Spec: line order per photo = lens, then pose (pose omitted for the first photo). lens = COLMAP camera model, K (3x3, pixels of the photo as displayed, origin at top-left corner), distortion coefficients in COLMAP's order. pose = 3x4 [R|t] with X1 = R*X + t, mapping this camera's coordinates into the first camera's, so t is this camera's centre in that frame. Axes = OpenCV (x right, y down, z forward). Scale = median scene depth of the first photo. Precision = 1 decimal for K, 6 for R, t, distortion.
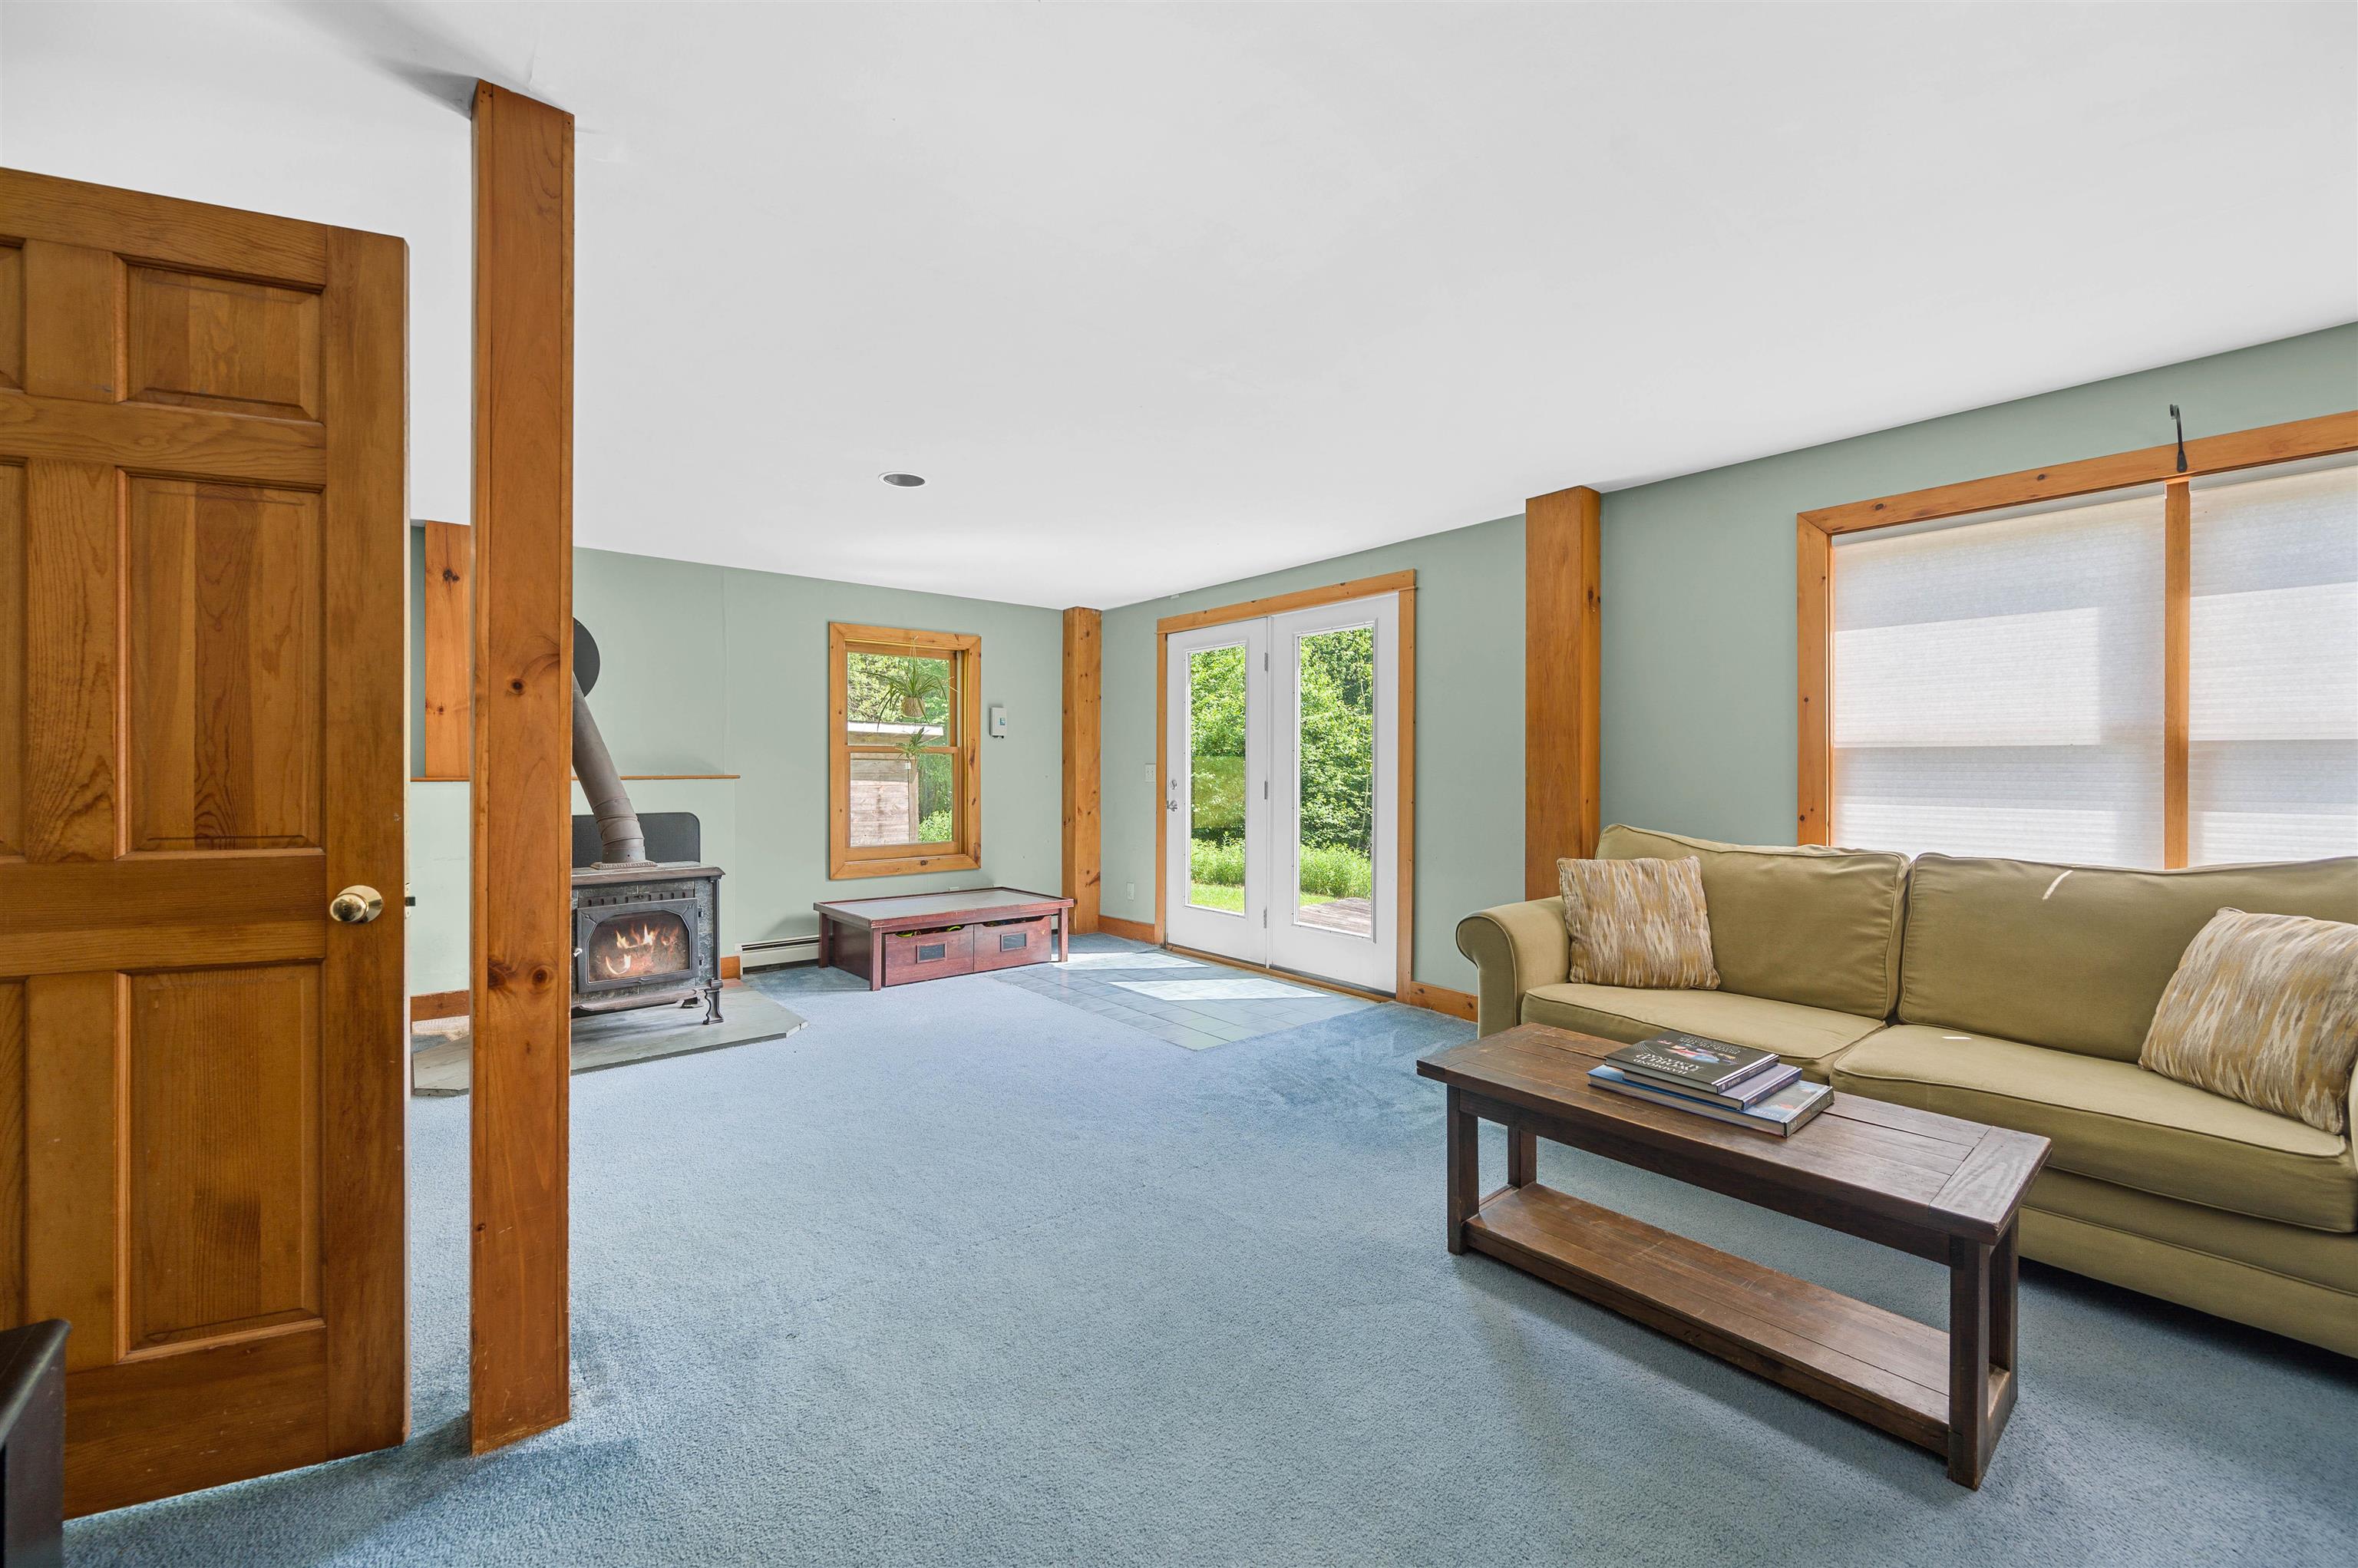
lens RADIAL K [[944.3, 0, 1170.3], [0, 944.3, 761.9], [0, 0, 1]] dist [0.001190, -0.000739]
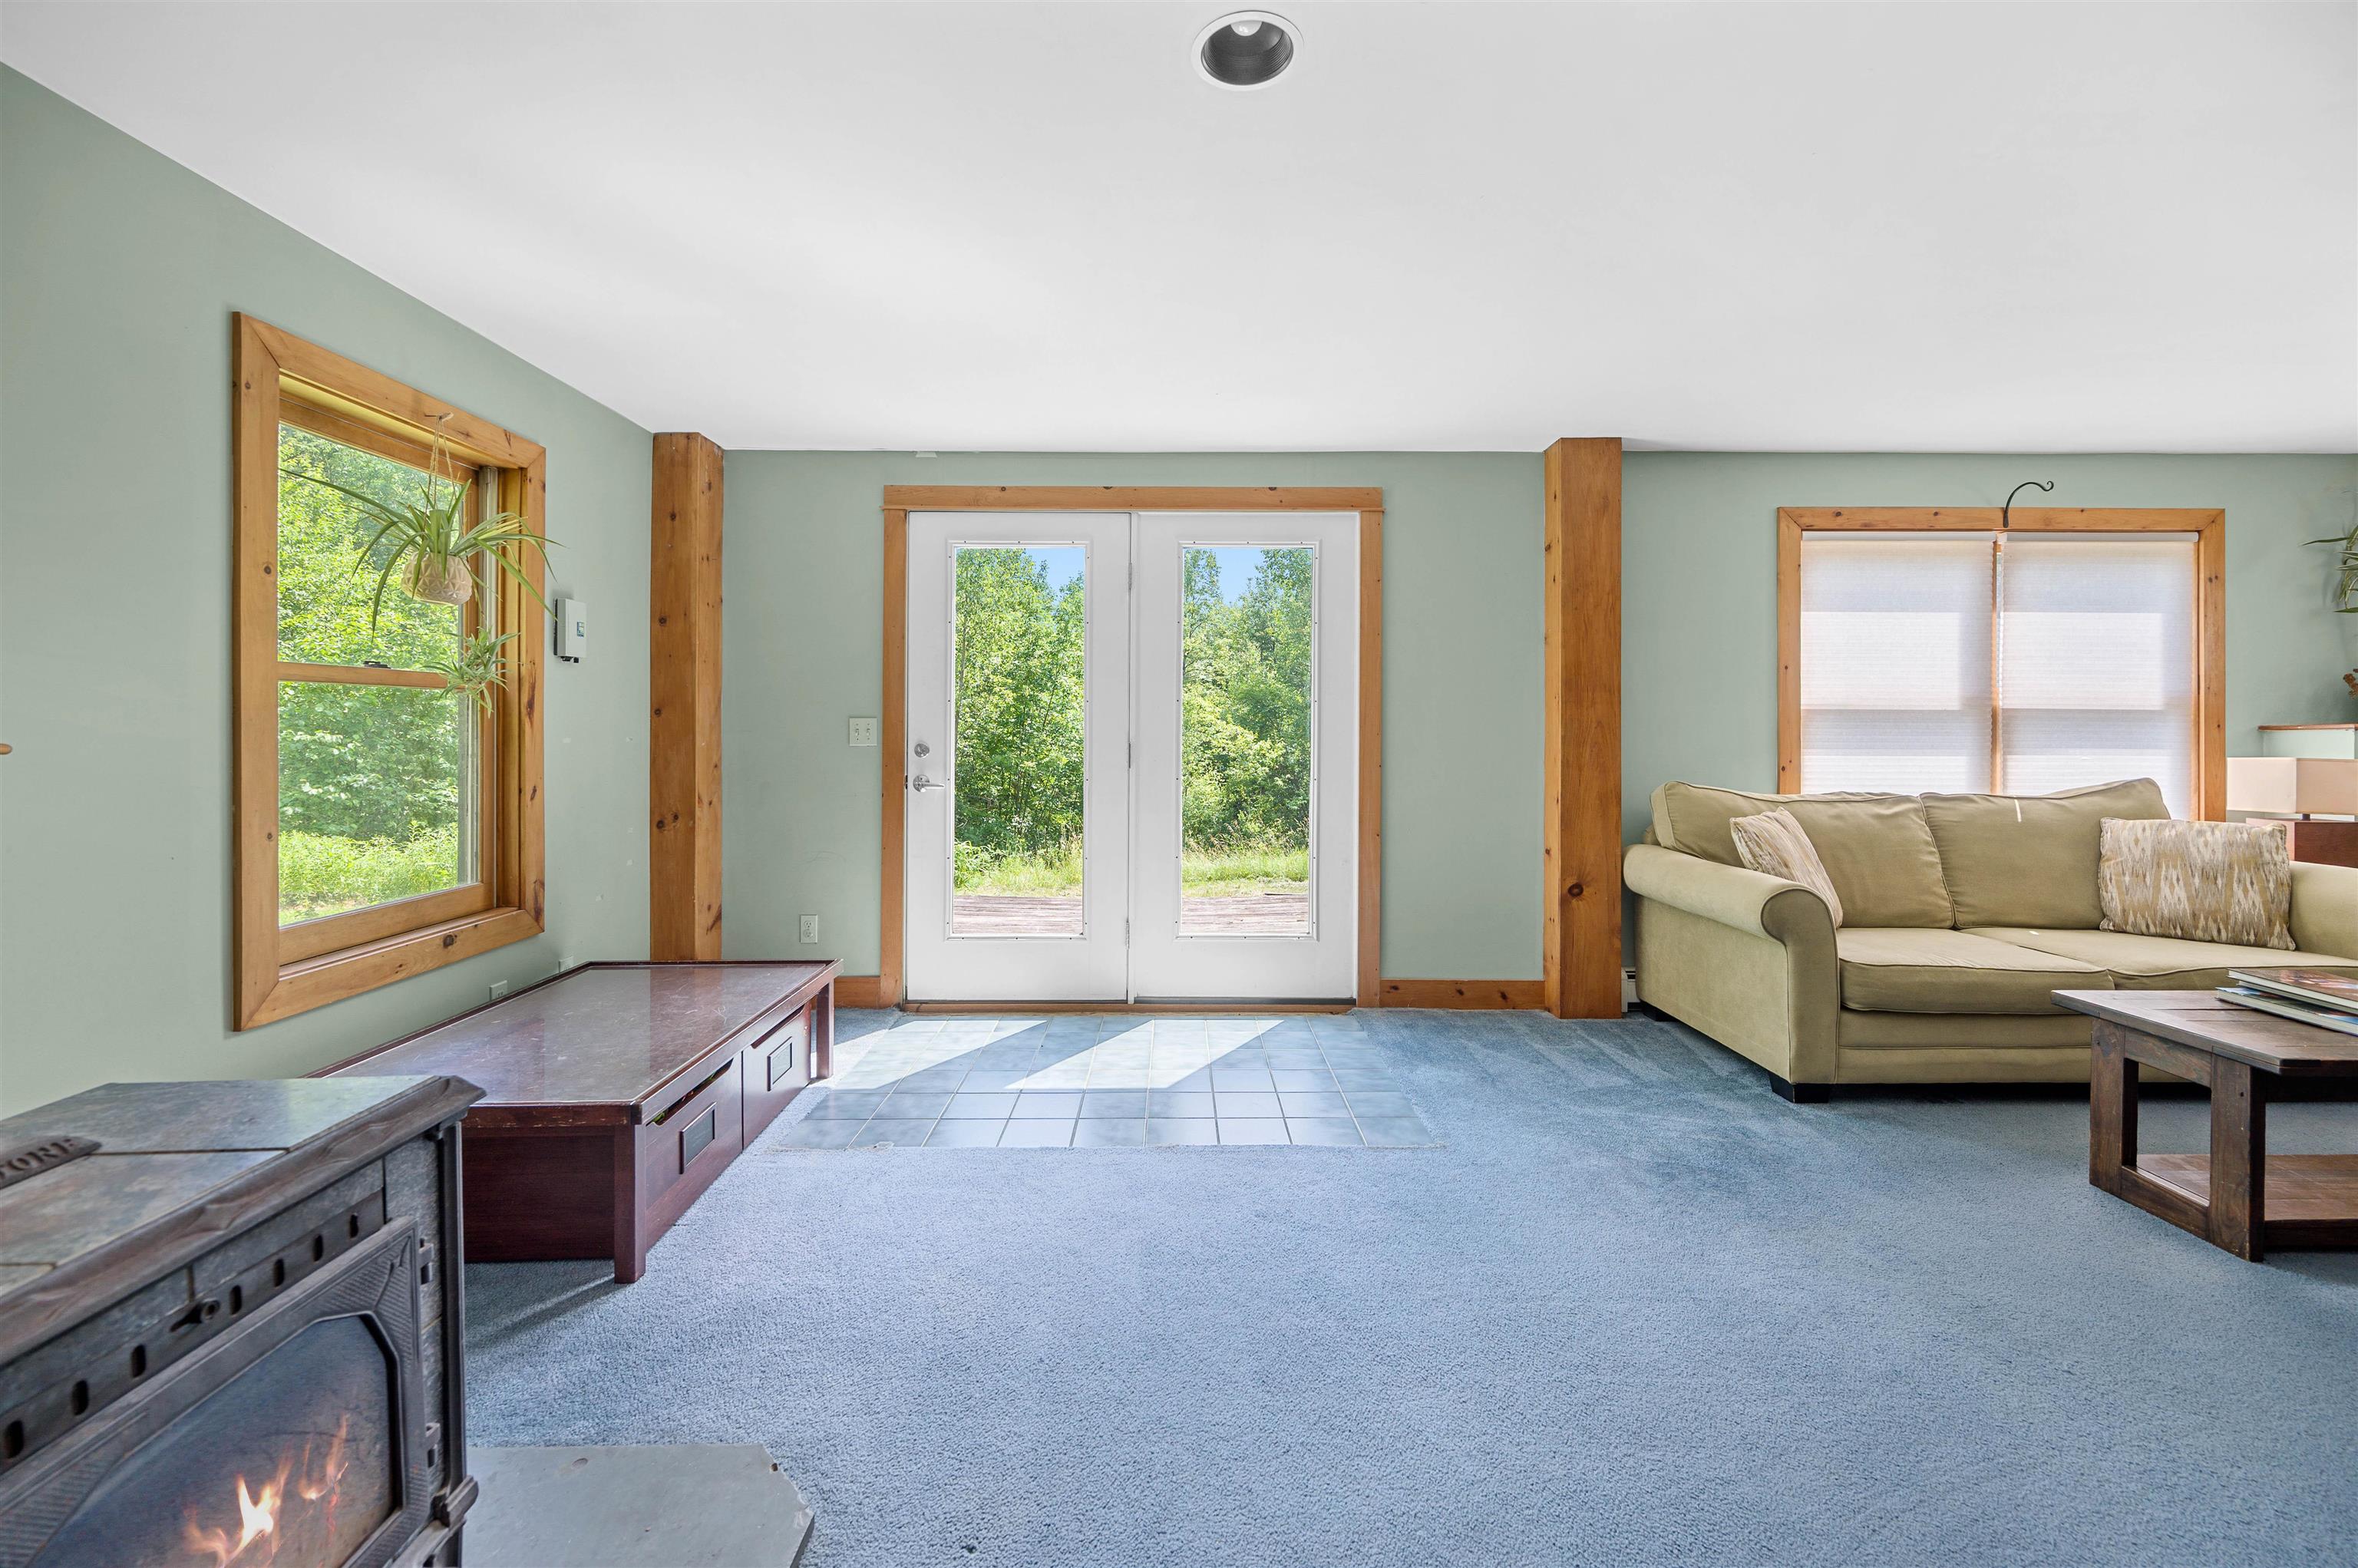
lens RADIAL K [[944.3, 0, 1189.6], [0, 944.3, 725.3], [0, 0, 1]] dist [0.001190, -0.000739]
pose [[0.623134, 0.002539, 0.782111, -0.497711], [-0.007018, 0.999973, 0.002346, 0.005898], [-0.782084, -0.006951, 0.623134, 0.599223]]
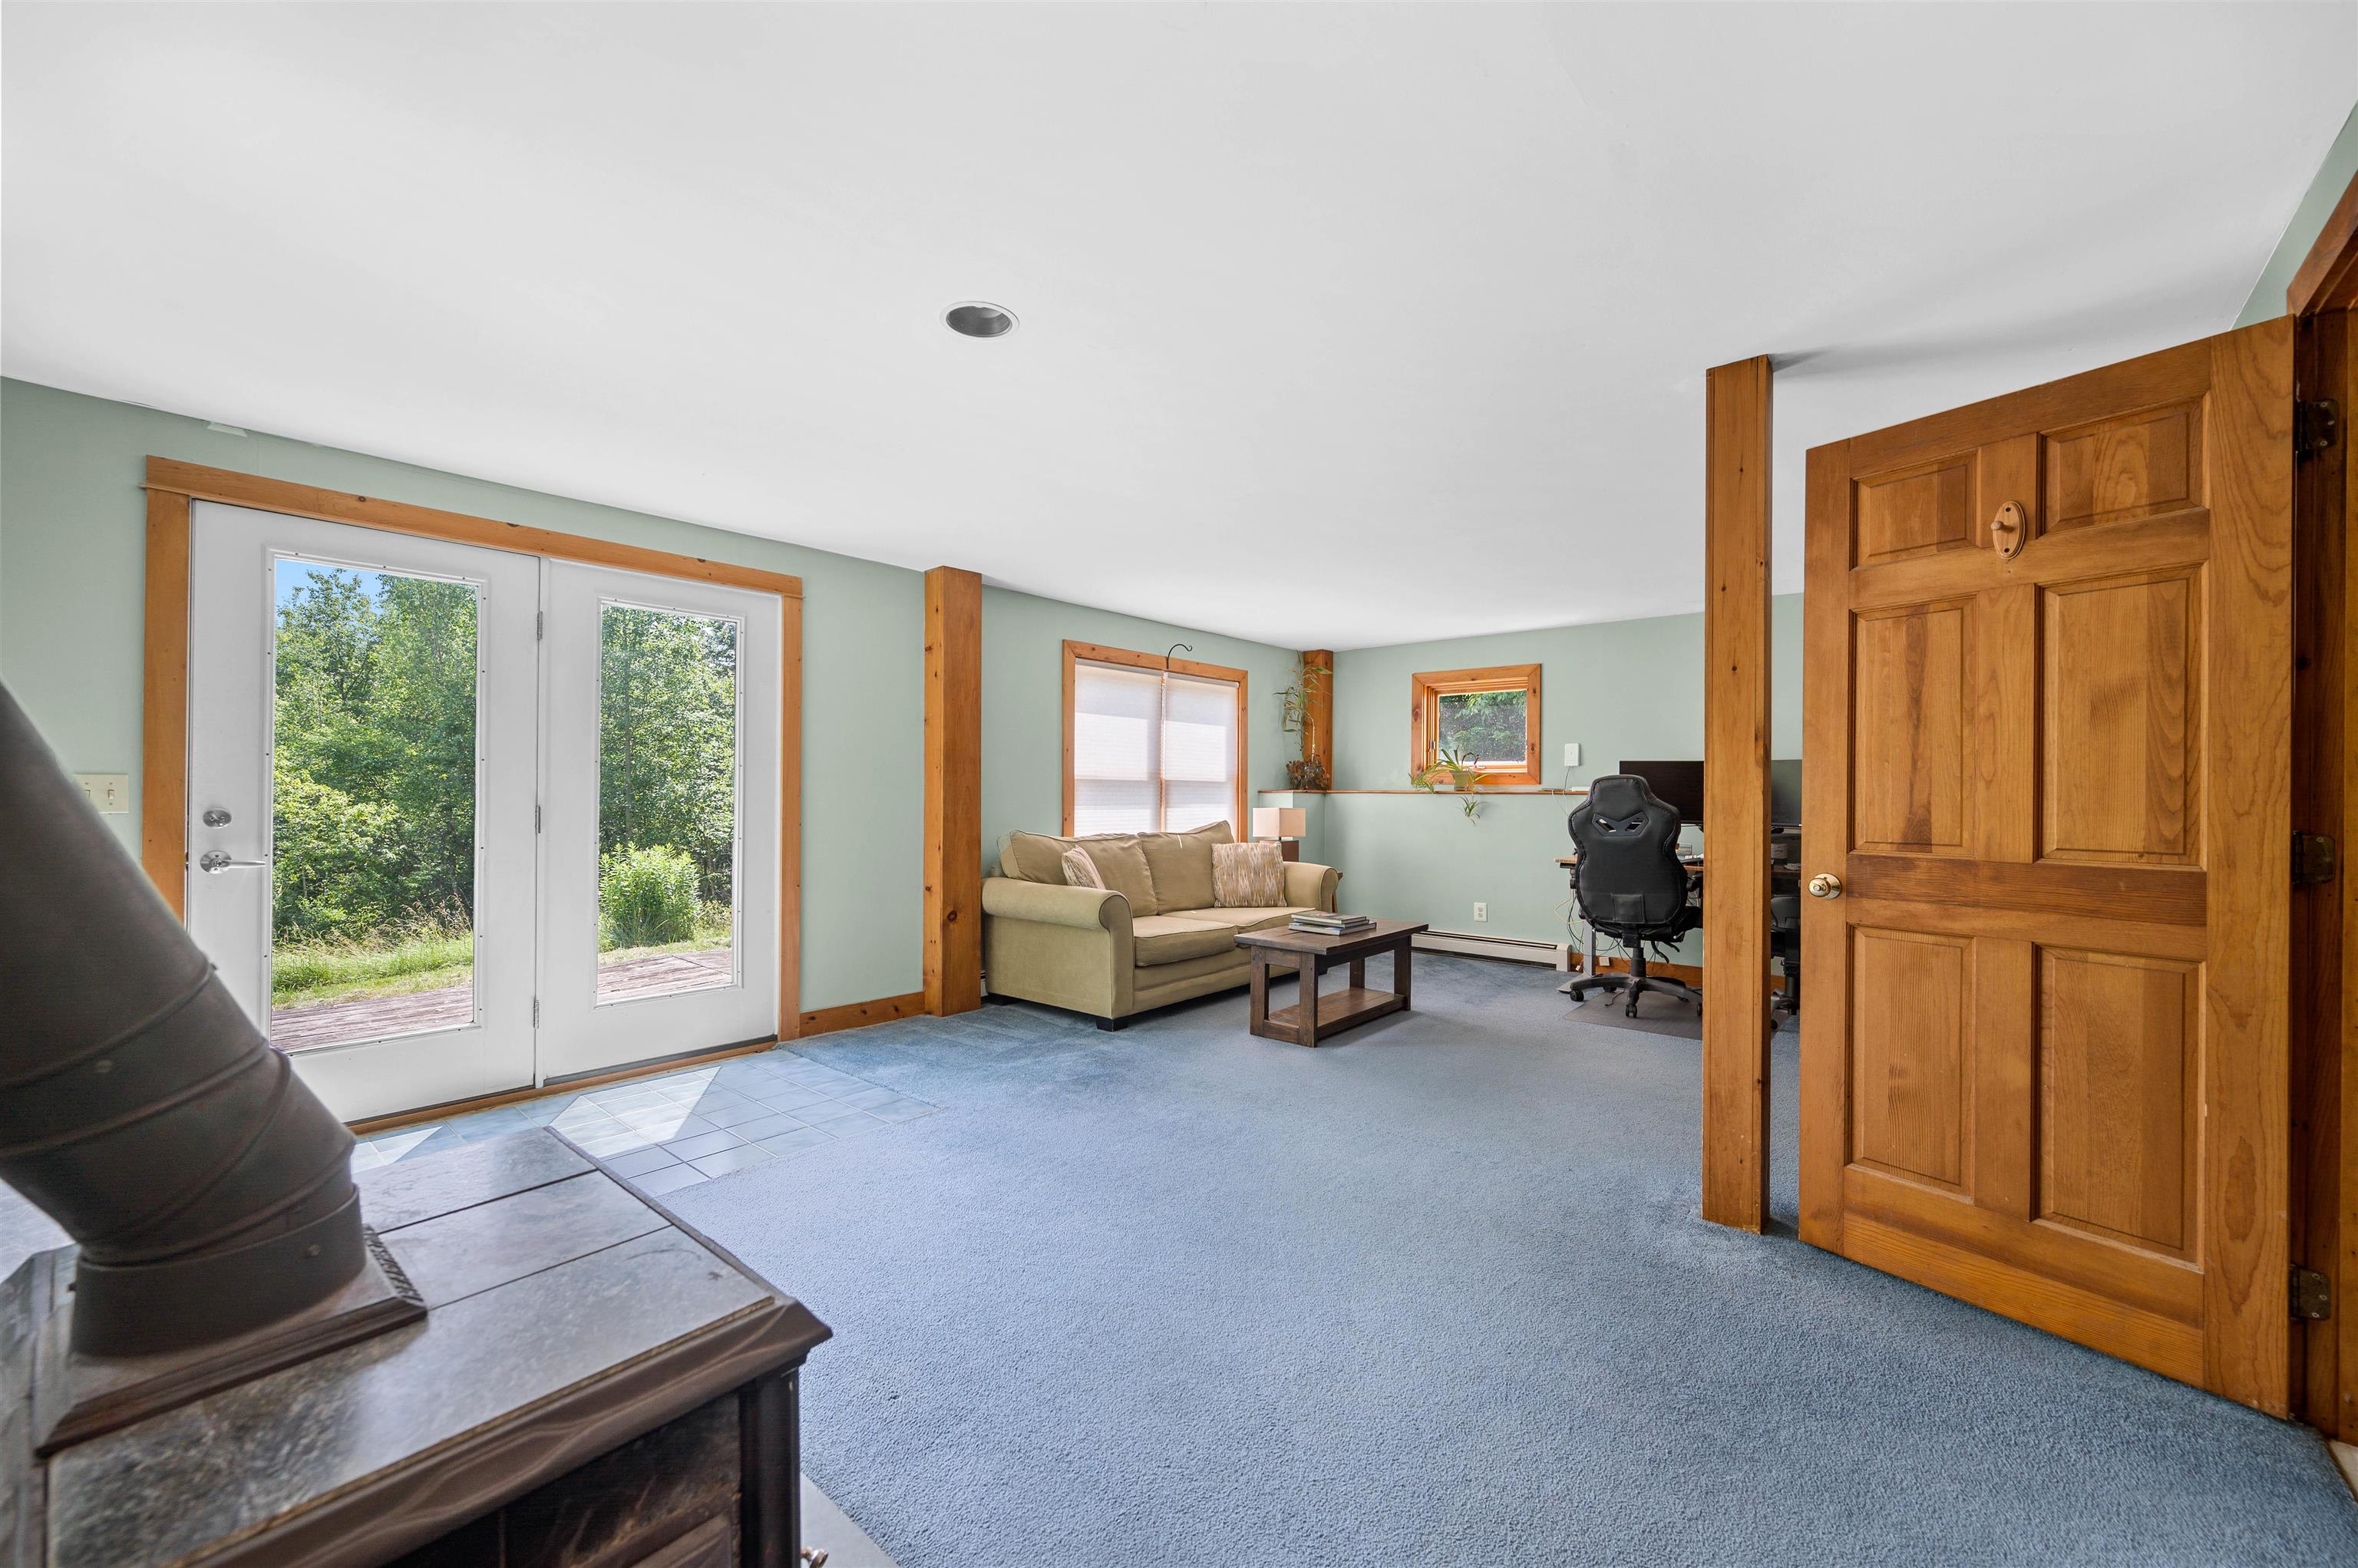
lens RADIAL K [[944.3, 0, 1168.9], [0, 944.3, 783.2], [0, 0, 1]] dist [0.001190, -0.000739]
pose [[-0.177386, 0.006744, 0.984118, -0.728397], [-0.013544, 0.999865, -0.009293, 0.005411], [-0.984048, -0.014977, -0.177271, 0.790547]]
